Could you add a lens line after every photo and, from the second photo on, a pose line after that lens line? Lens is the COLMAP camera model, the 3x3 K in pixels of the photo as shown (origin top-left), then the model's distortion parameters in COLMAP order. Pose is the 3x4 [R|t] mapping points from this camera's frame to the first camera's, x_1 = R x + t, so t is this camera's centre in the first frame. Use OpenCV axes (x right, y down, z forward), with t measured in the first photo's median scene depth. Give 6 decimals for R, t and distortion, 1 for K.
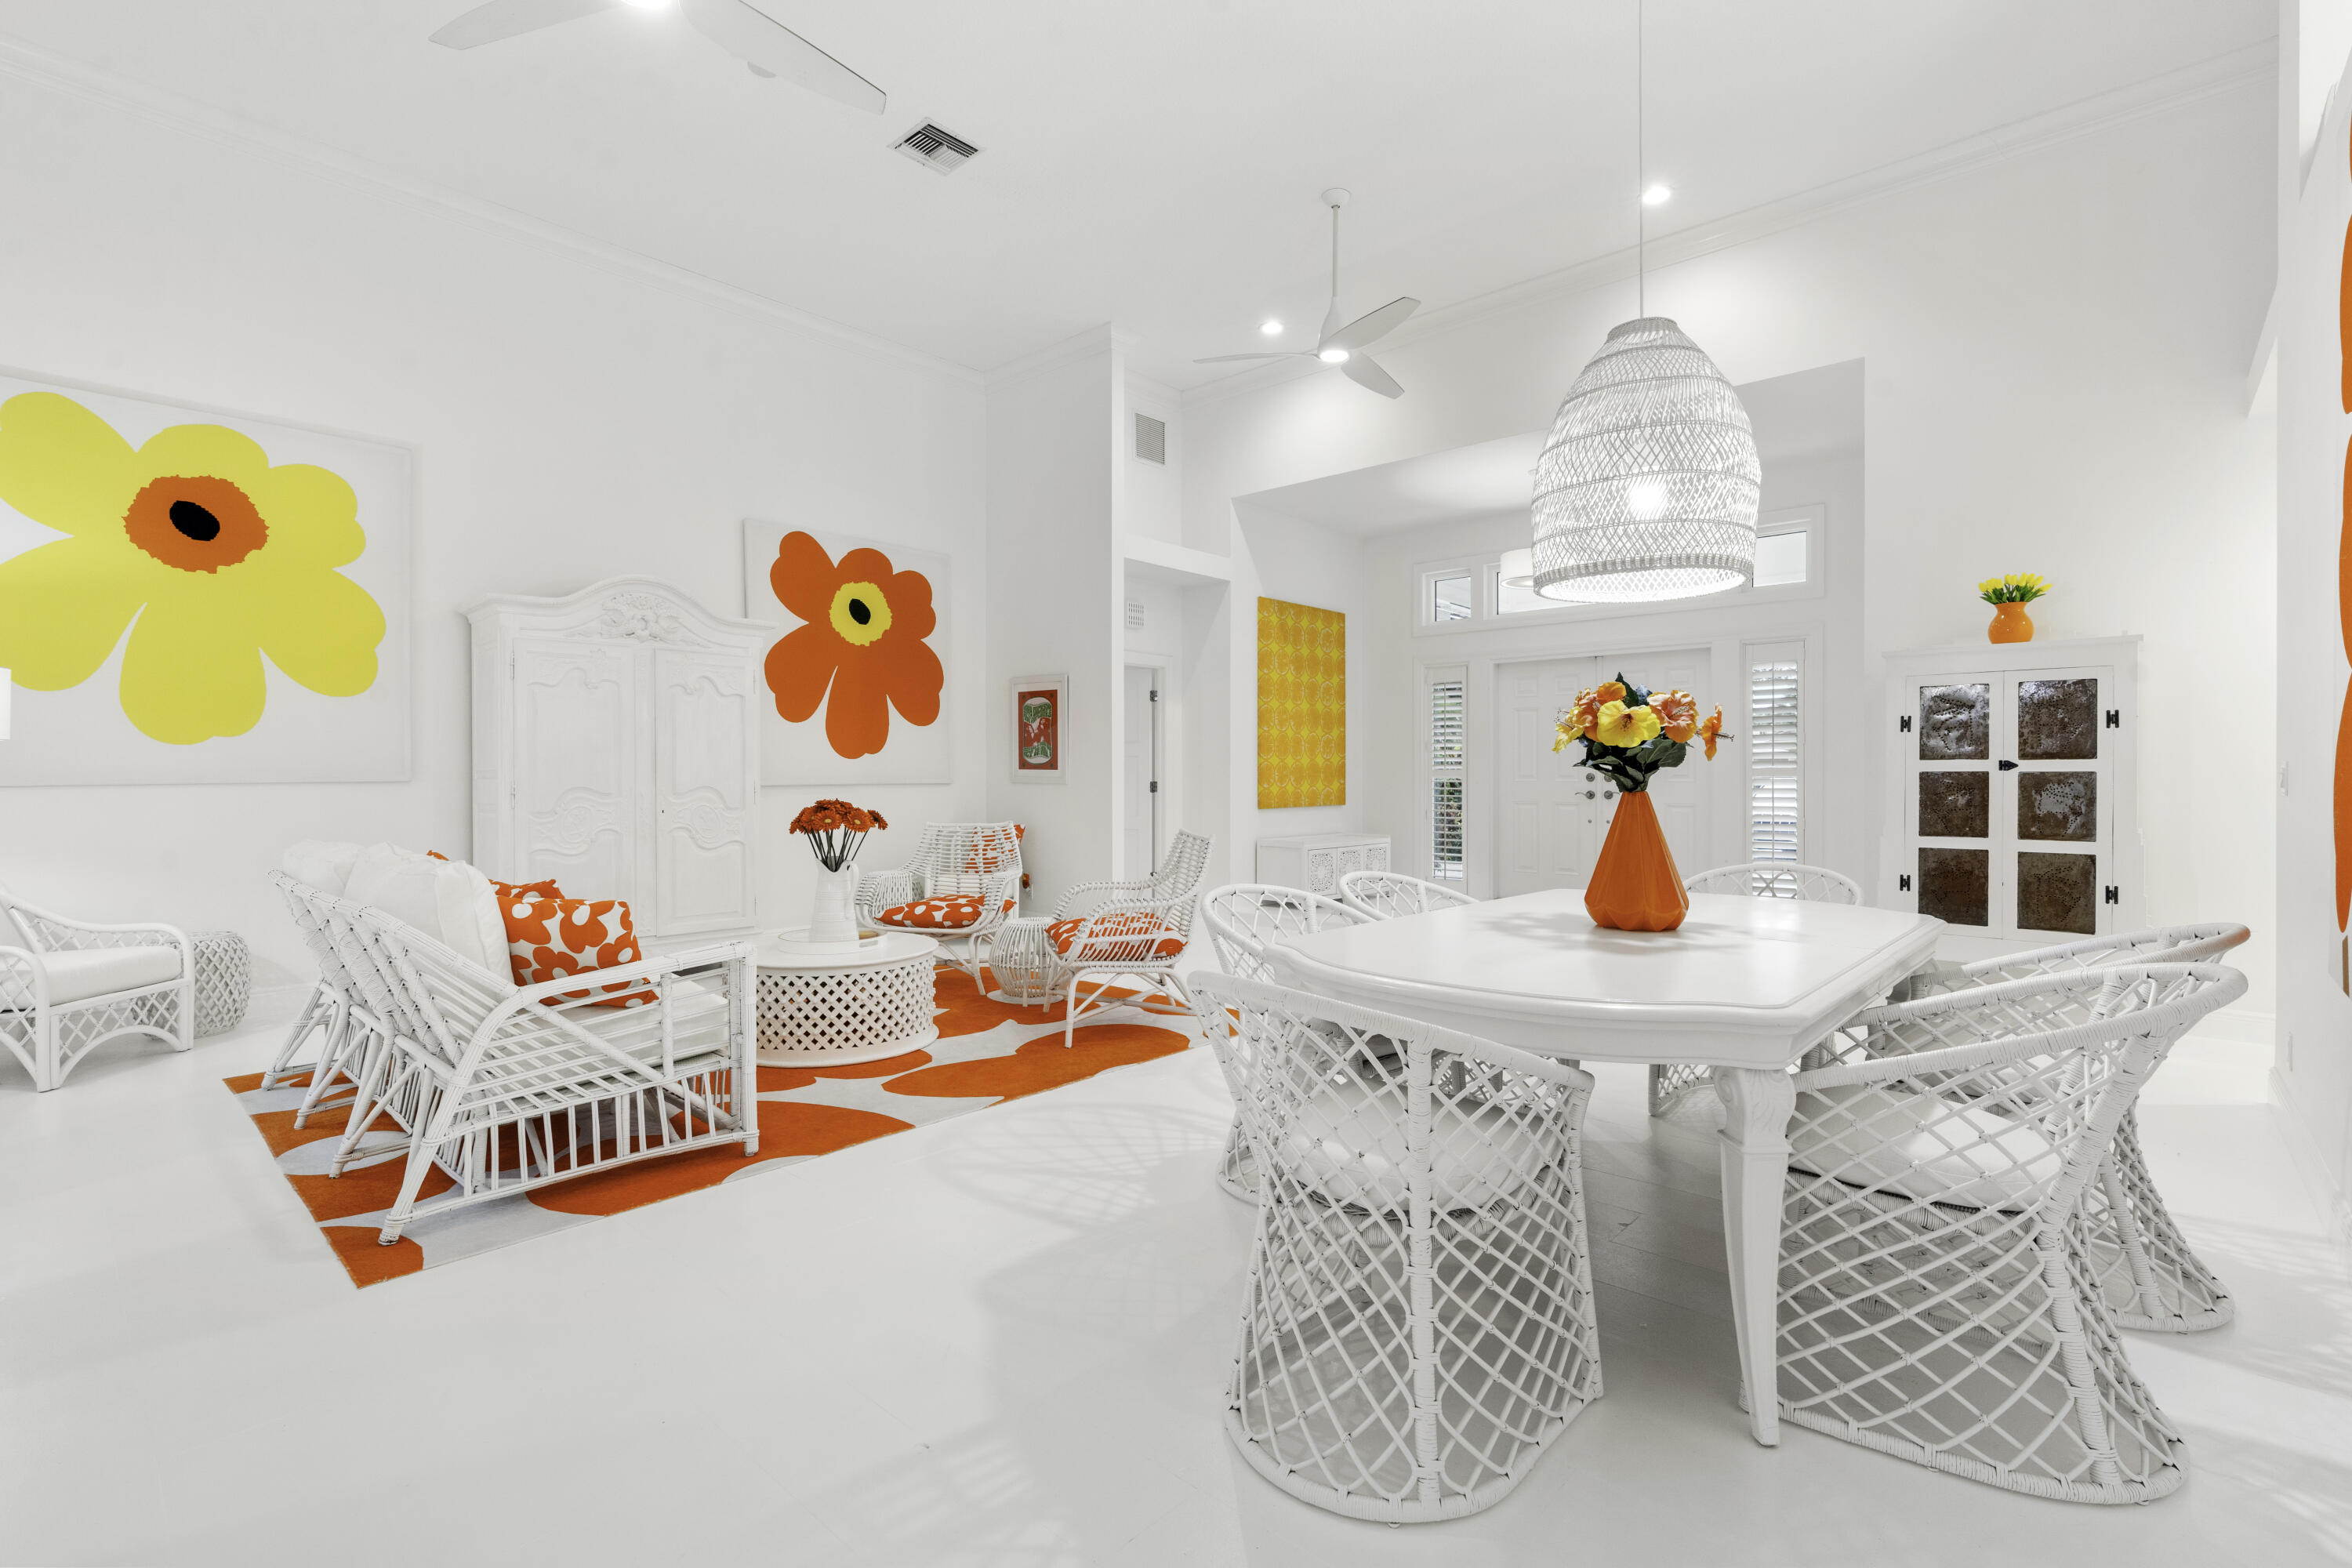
lens RADIAL K [[1061.5, 0, 1181.4], [0, 1061.5, 791.7], [0, 0, 1]] dist [-0.008711, 0.001413]
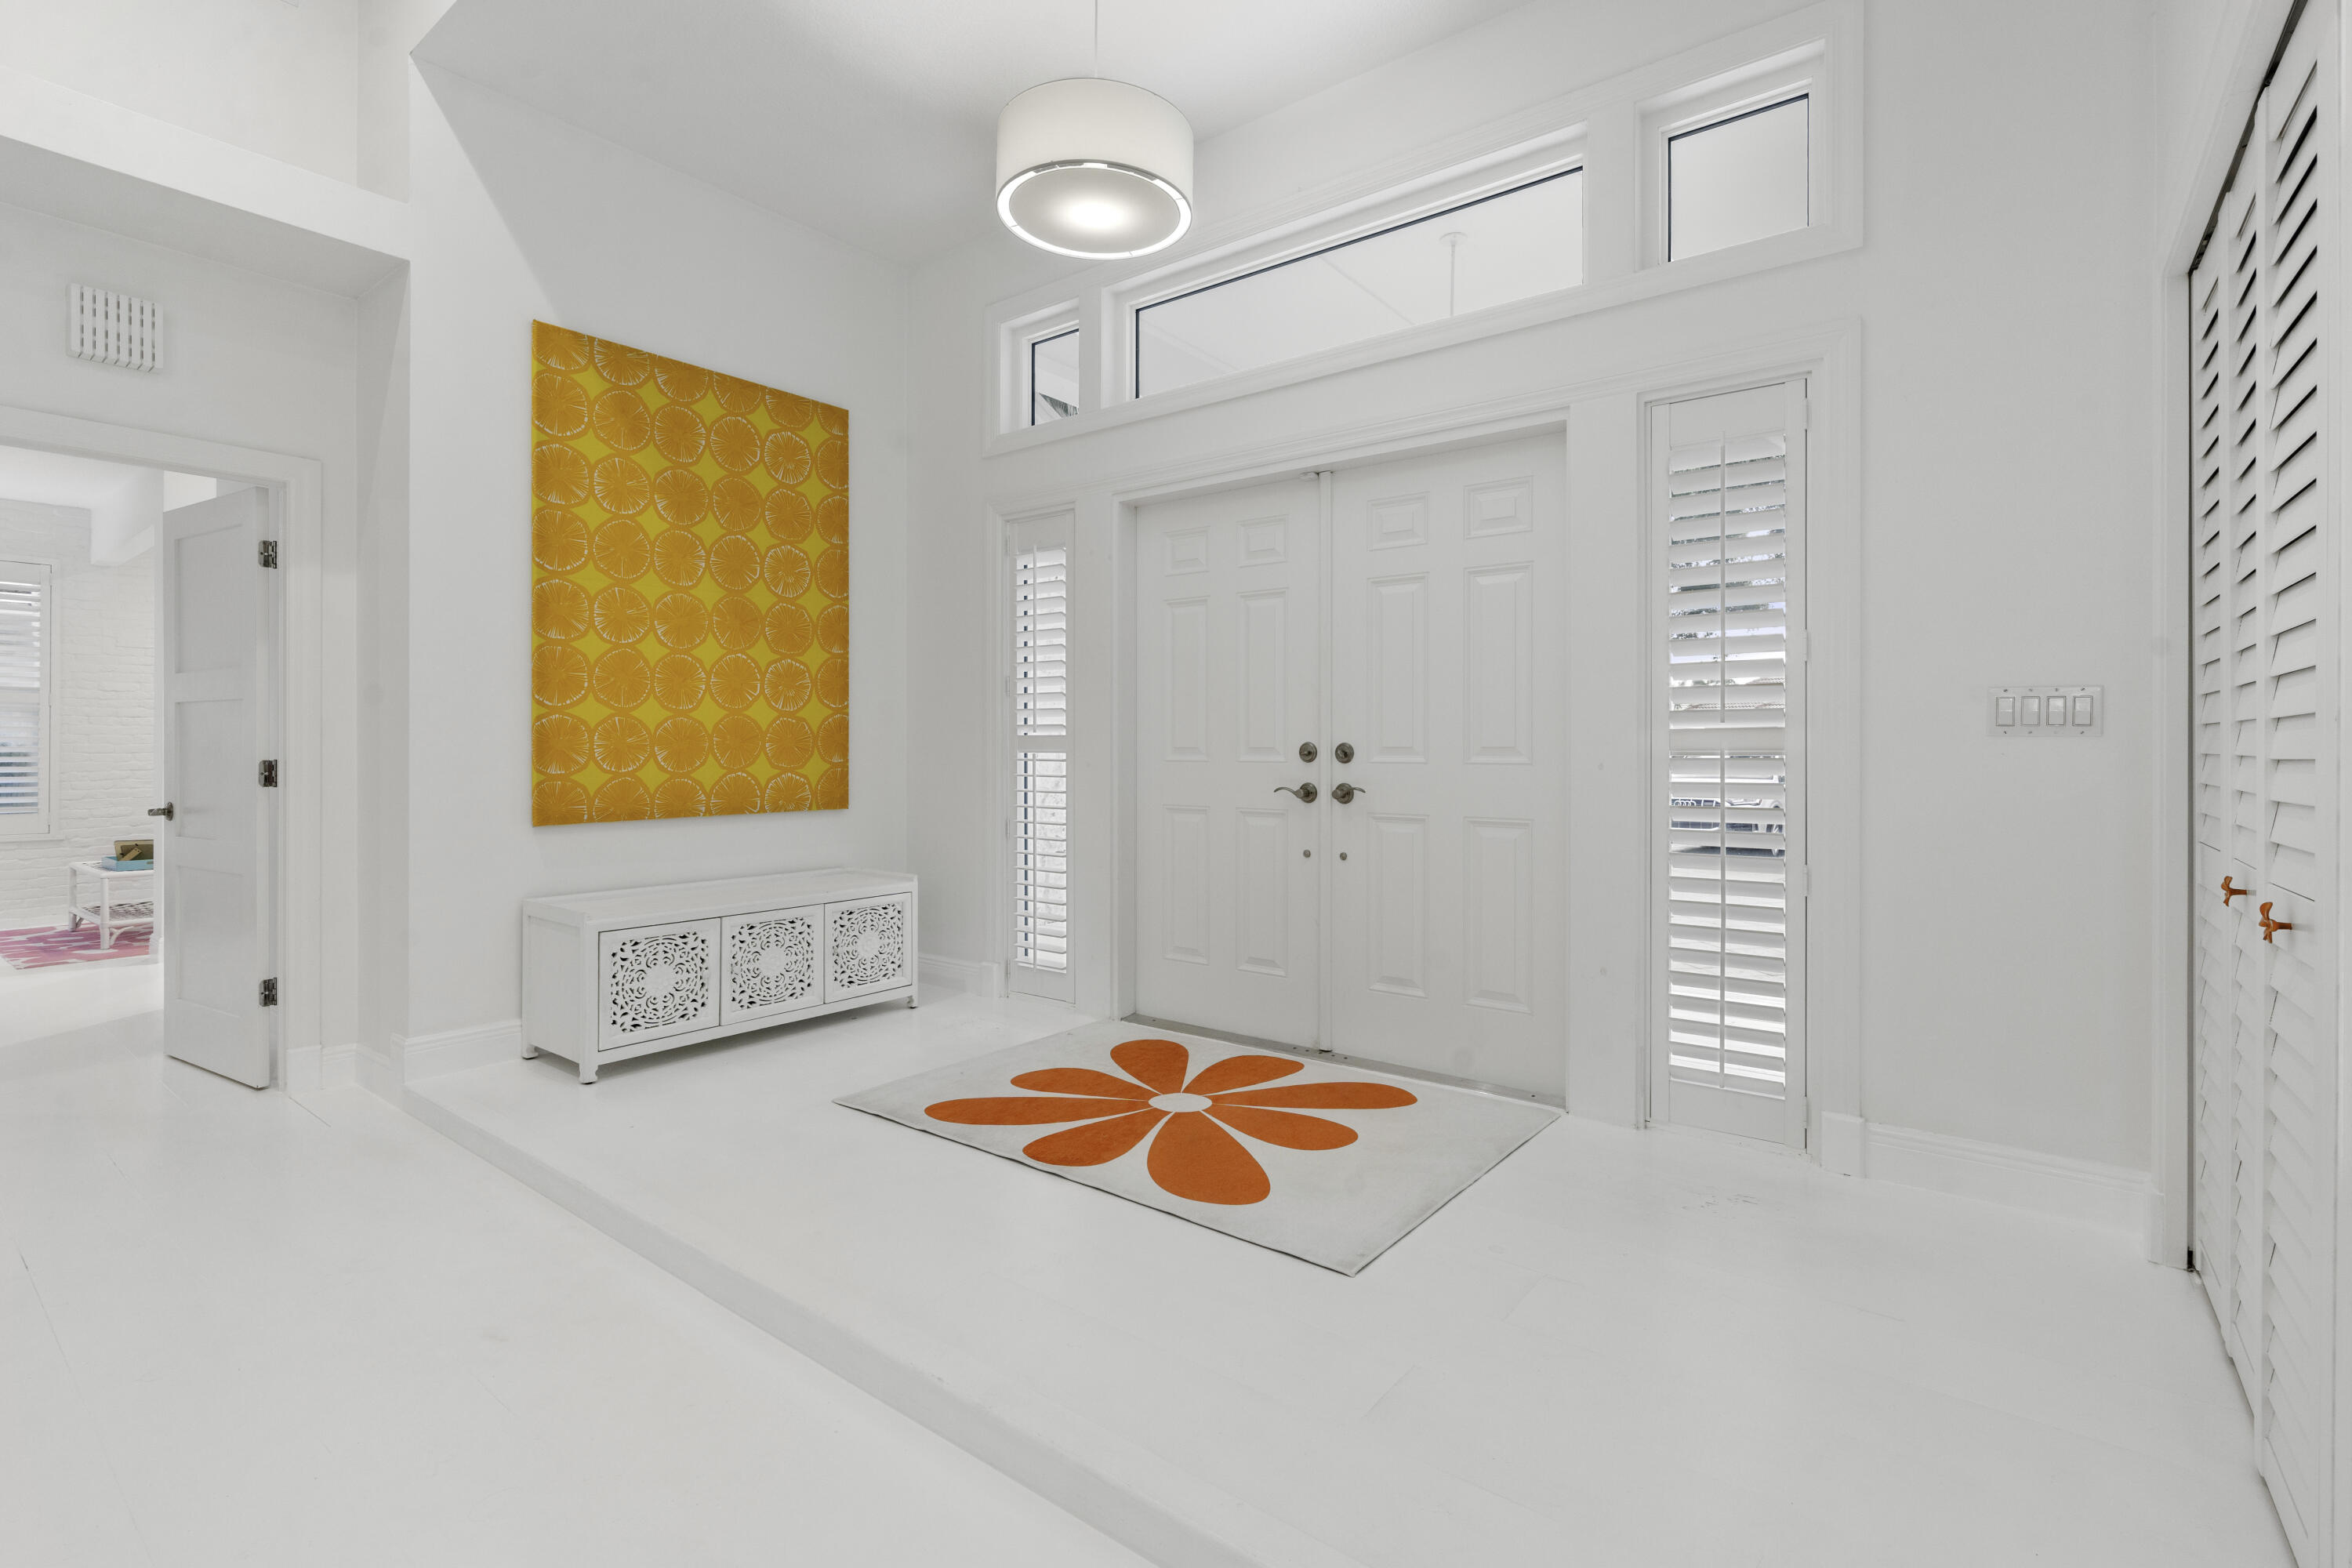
lens RADIAL K [[1061.5, 0, 1218.7], [0, 1061.5, 748.2], [0, 0, 1]] dist [-0.008711, 0.001413]
pose [[0.995267, 0.001364, 0.097165, 0.299543], [-0.000079, 0.999913, -0.013226, -0.009012], [-0.097174, 0.013155, 0.995180, 0.552401]]
